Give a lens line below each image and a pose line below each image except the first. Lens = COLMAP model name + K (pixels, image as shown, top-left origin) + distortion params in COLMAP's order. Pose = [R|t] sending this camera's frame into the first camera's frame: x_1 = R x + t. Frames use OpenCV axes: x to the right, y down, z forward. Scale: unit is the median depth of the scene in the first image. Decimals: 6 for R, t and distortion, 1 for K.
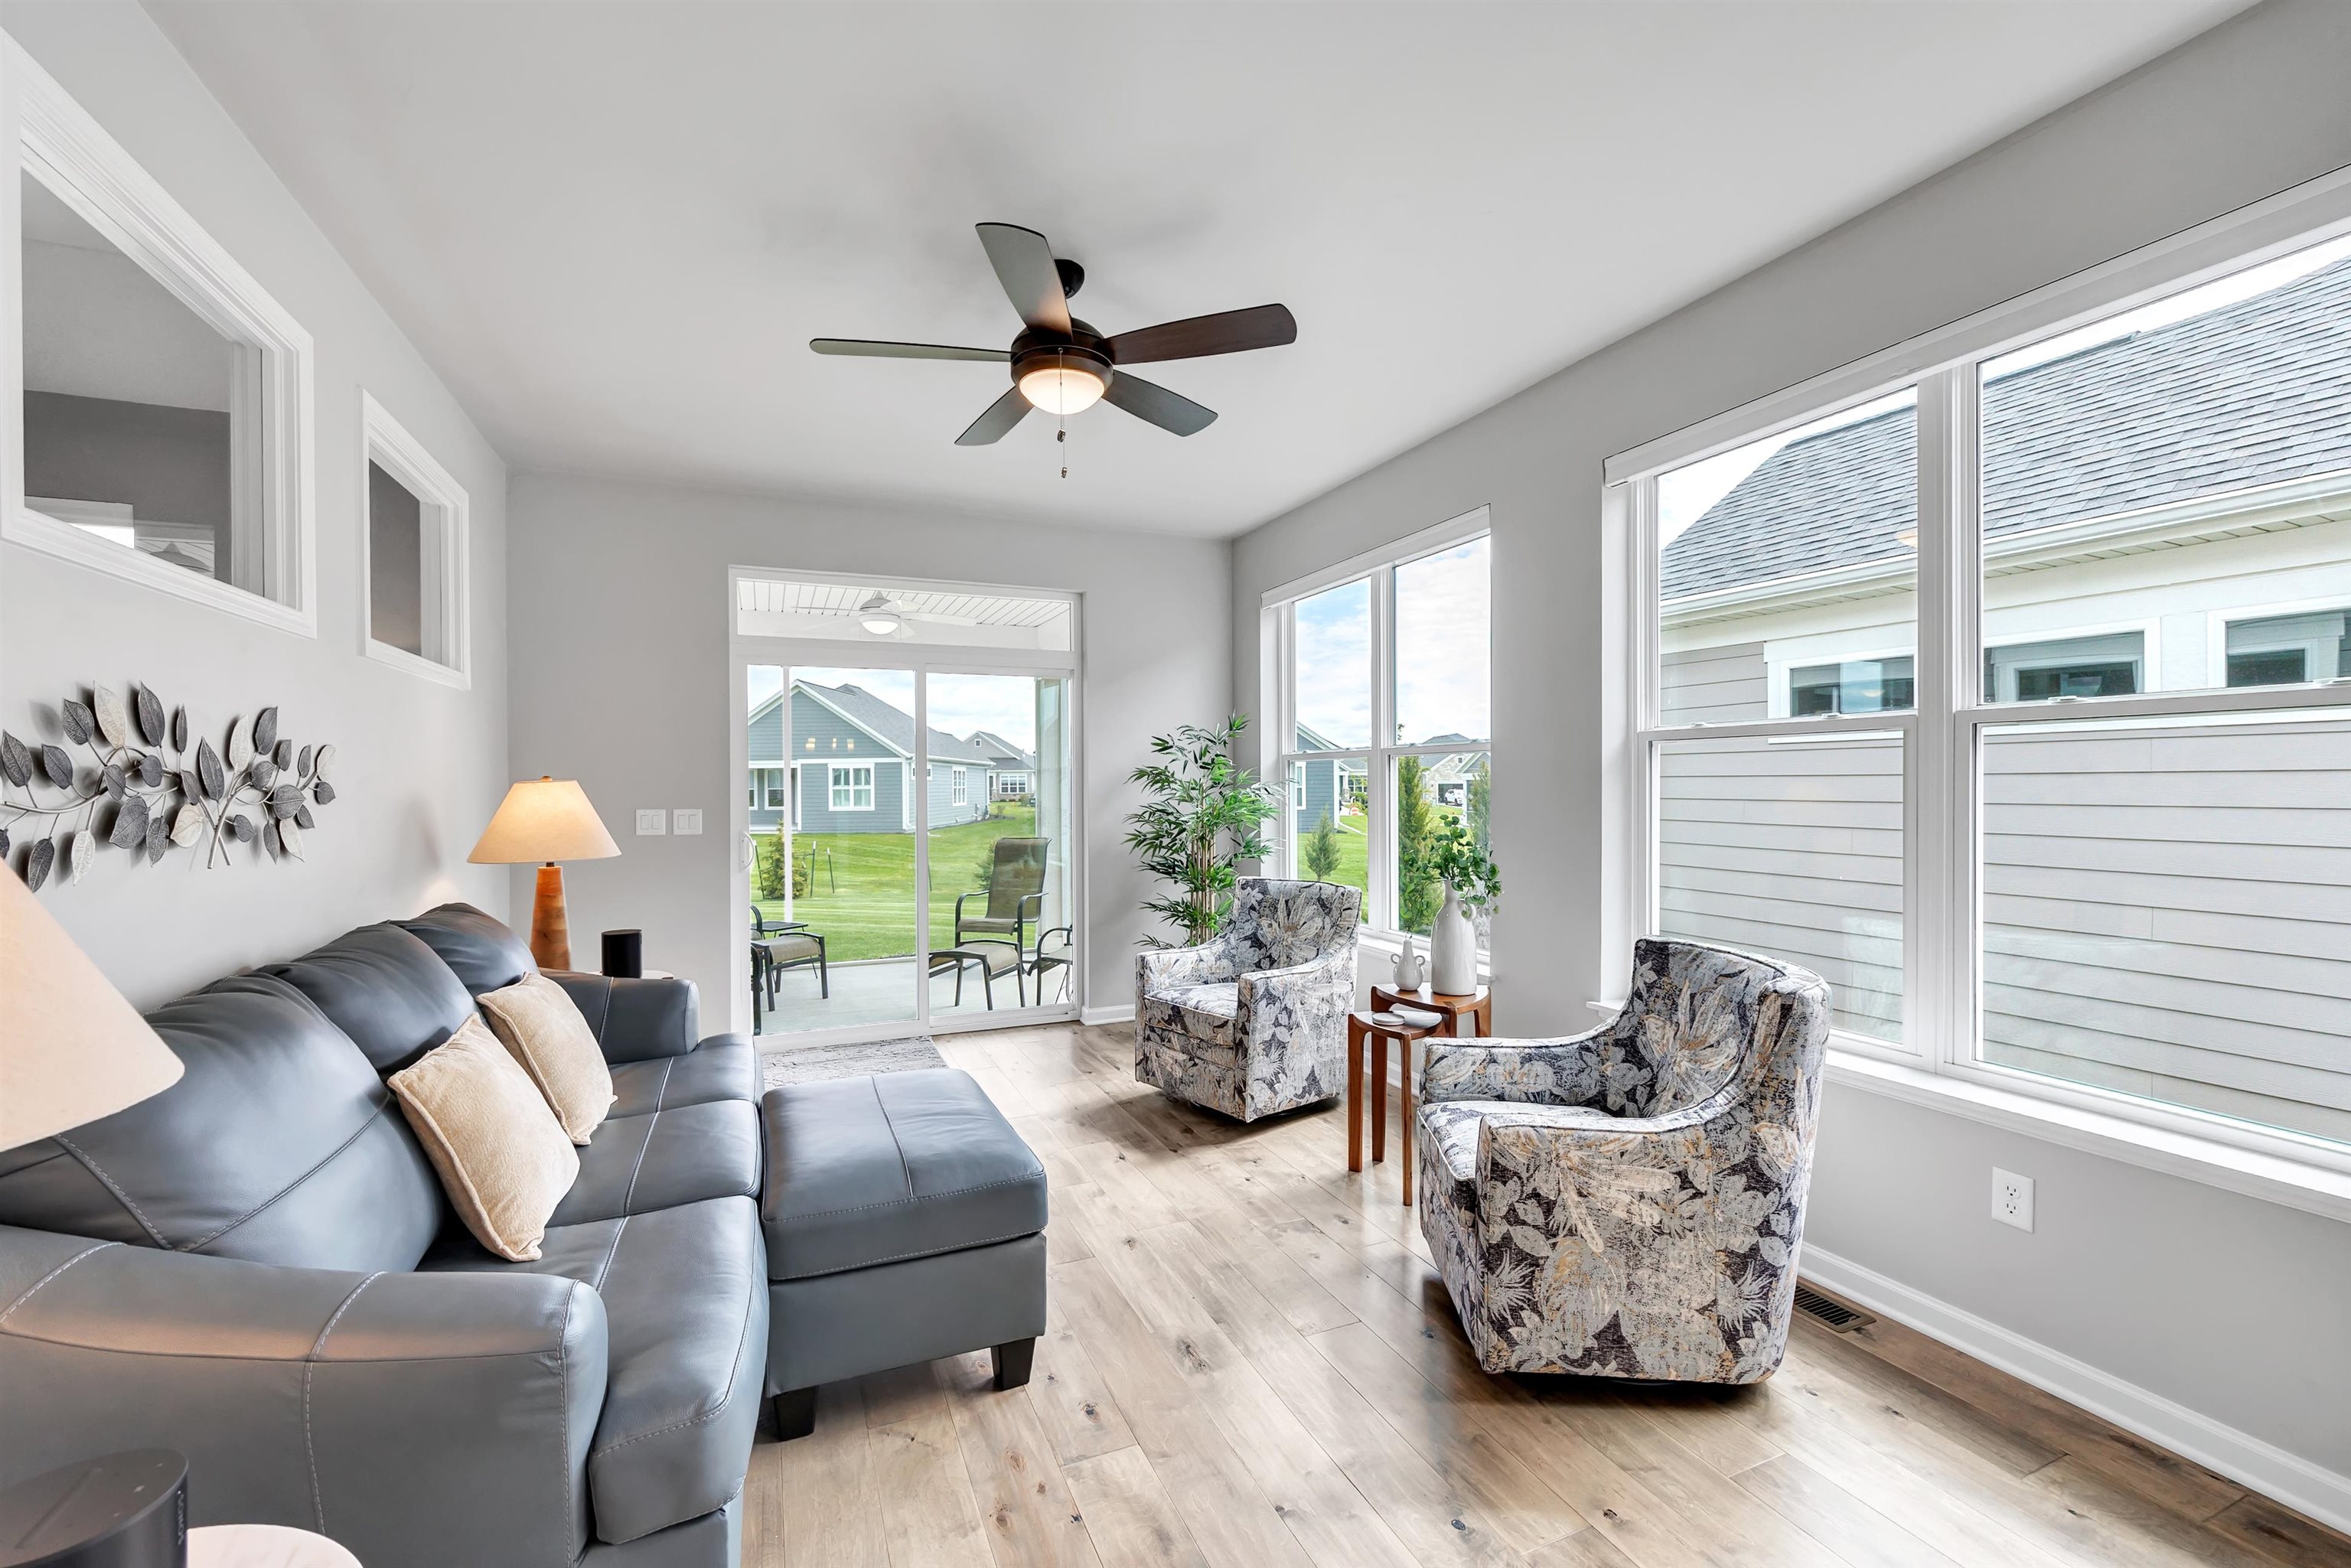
lens RADIAL K [[955.6, 0, 1172.0], [0, 955.6, 791.0], [0, 0, 1]] dist [0.000085, -0.000091]
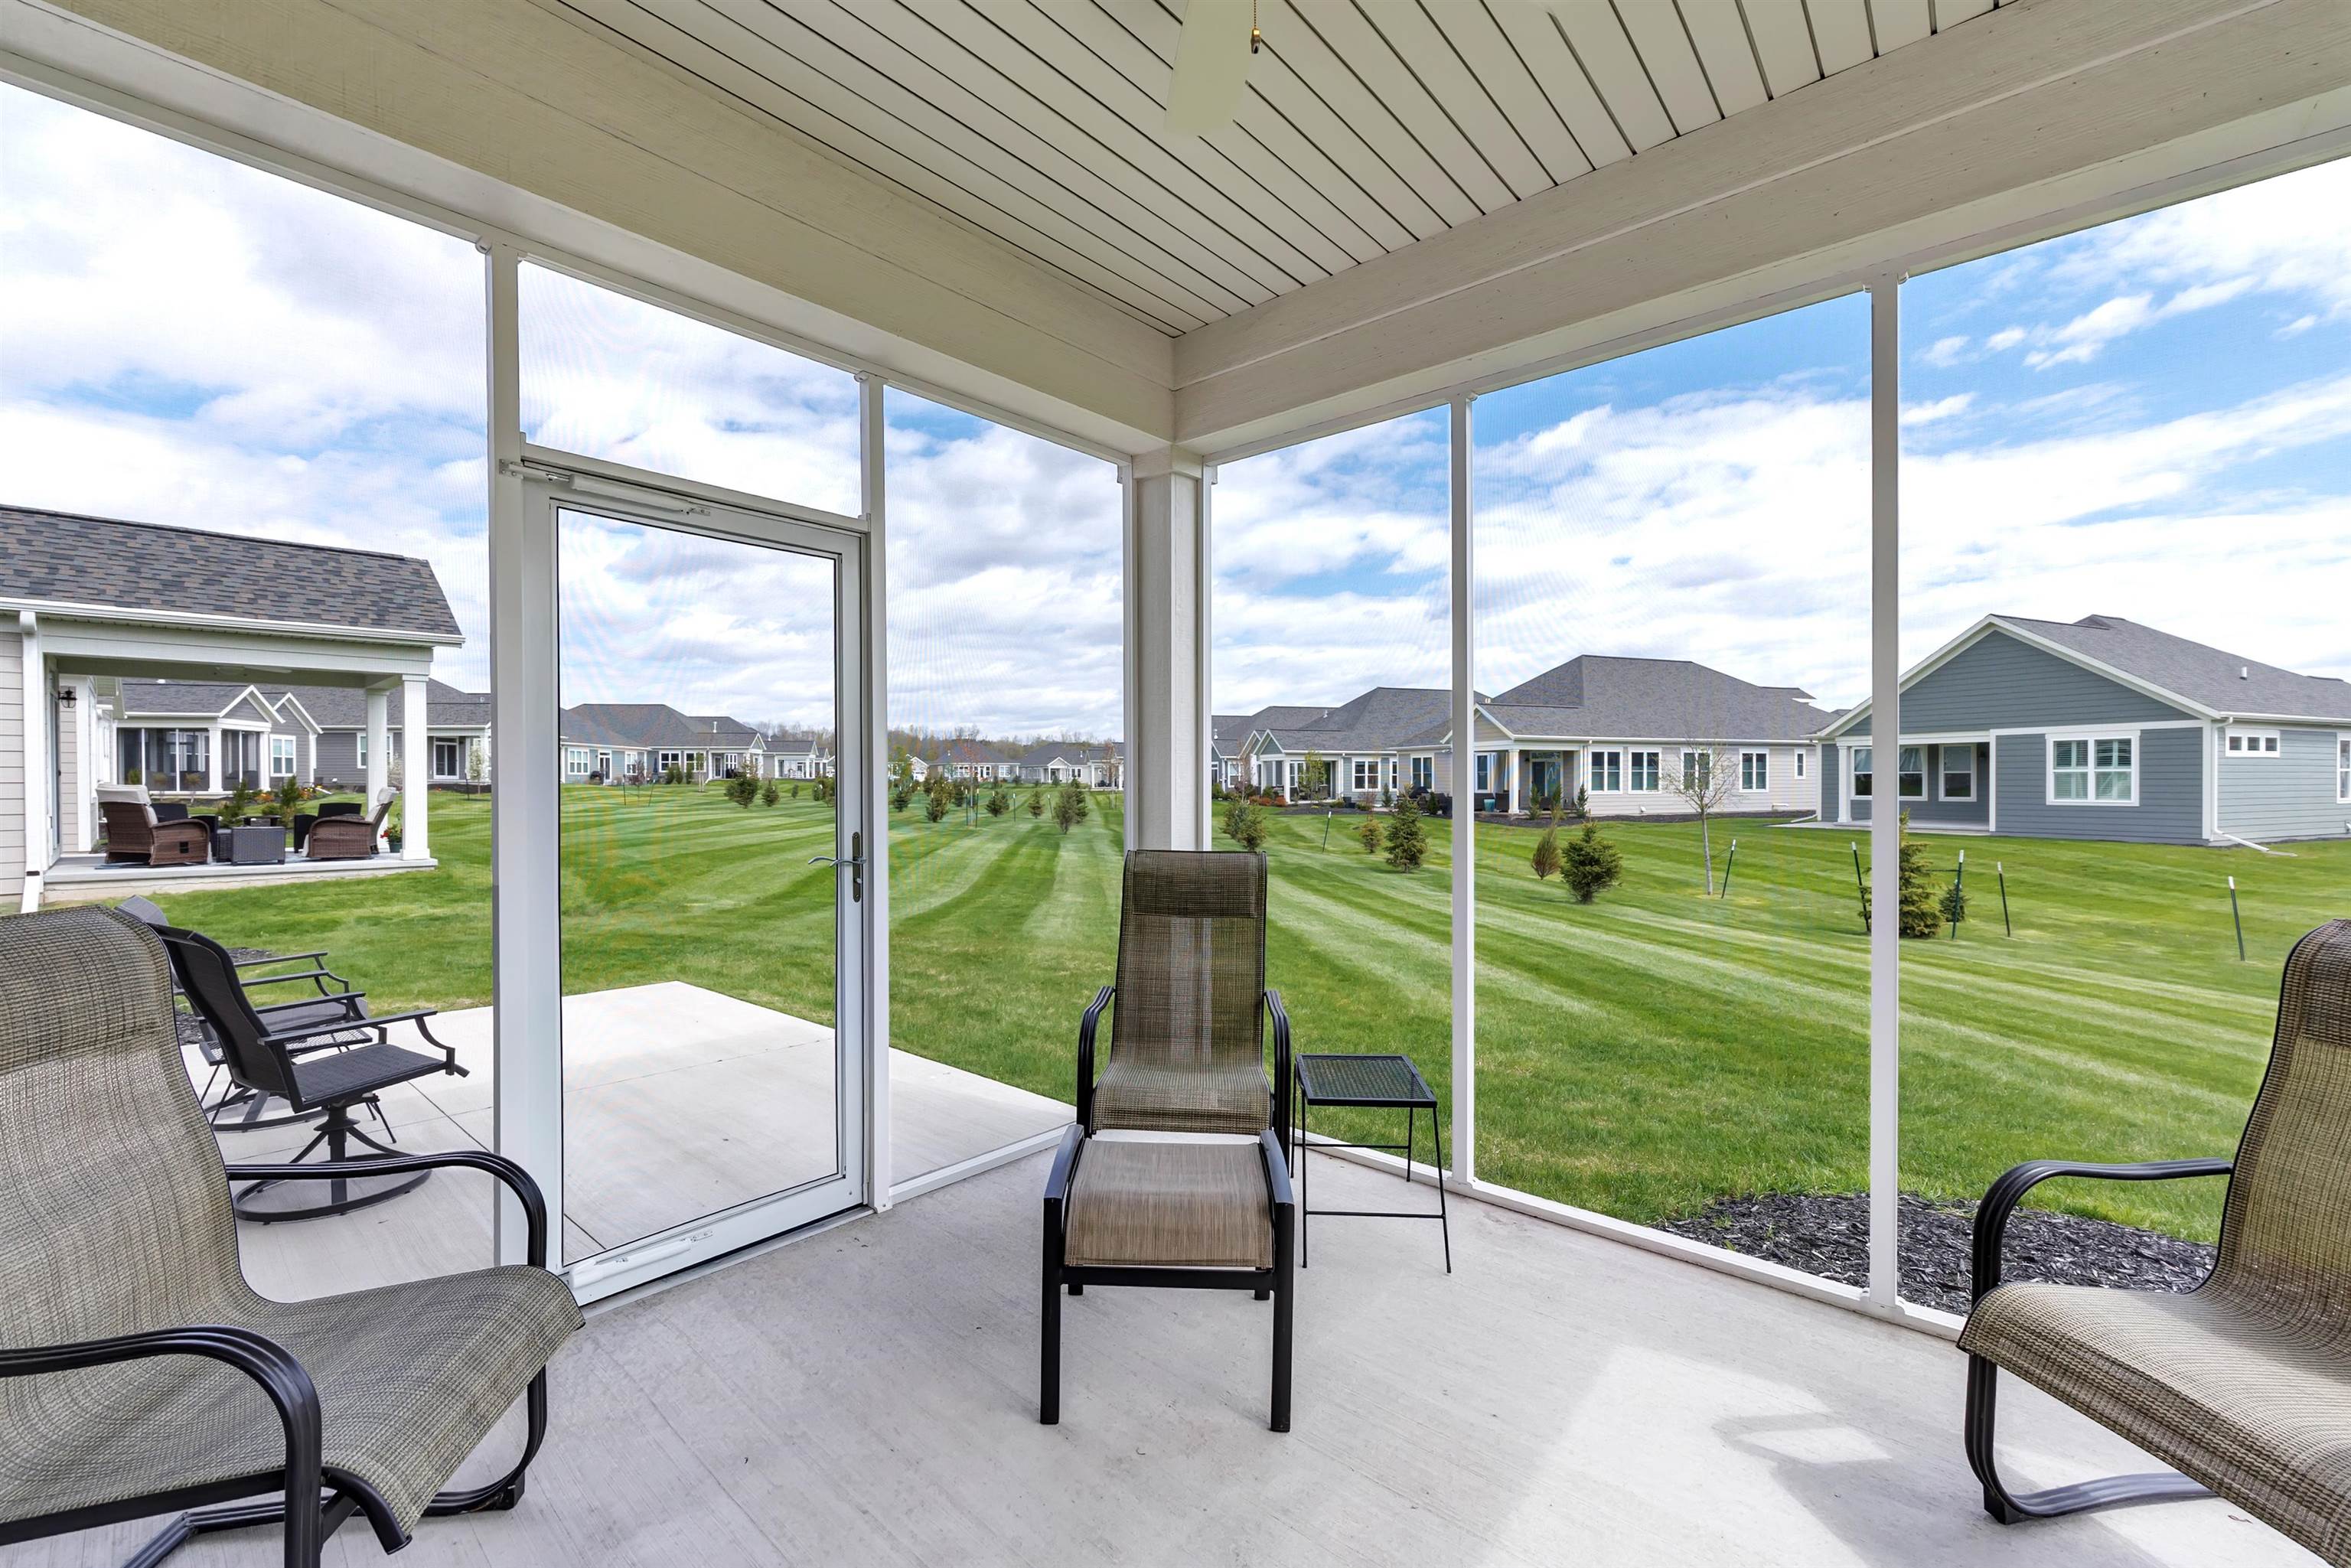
lens RADIAL K [[955.6, 0, 1179.6], [0, 955.6, 784.8], [0, 0, 1]] dist [0.000085, -0.000091]
pose [[0.435073, 0.009839, -0.900342, -0.019939], [-0.003771, 0.999951, 0.009106, 0.002966], [0.900388, -0.000567, 0.435089, 0.158613]]
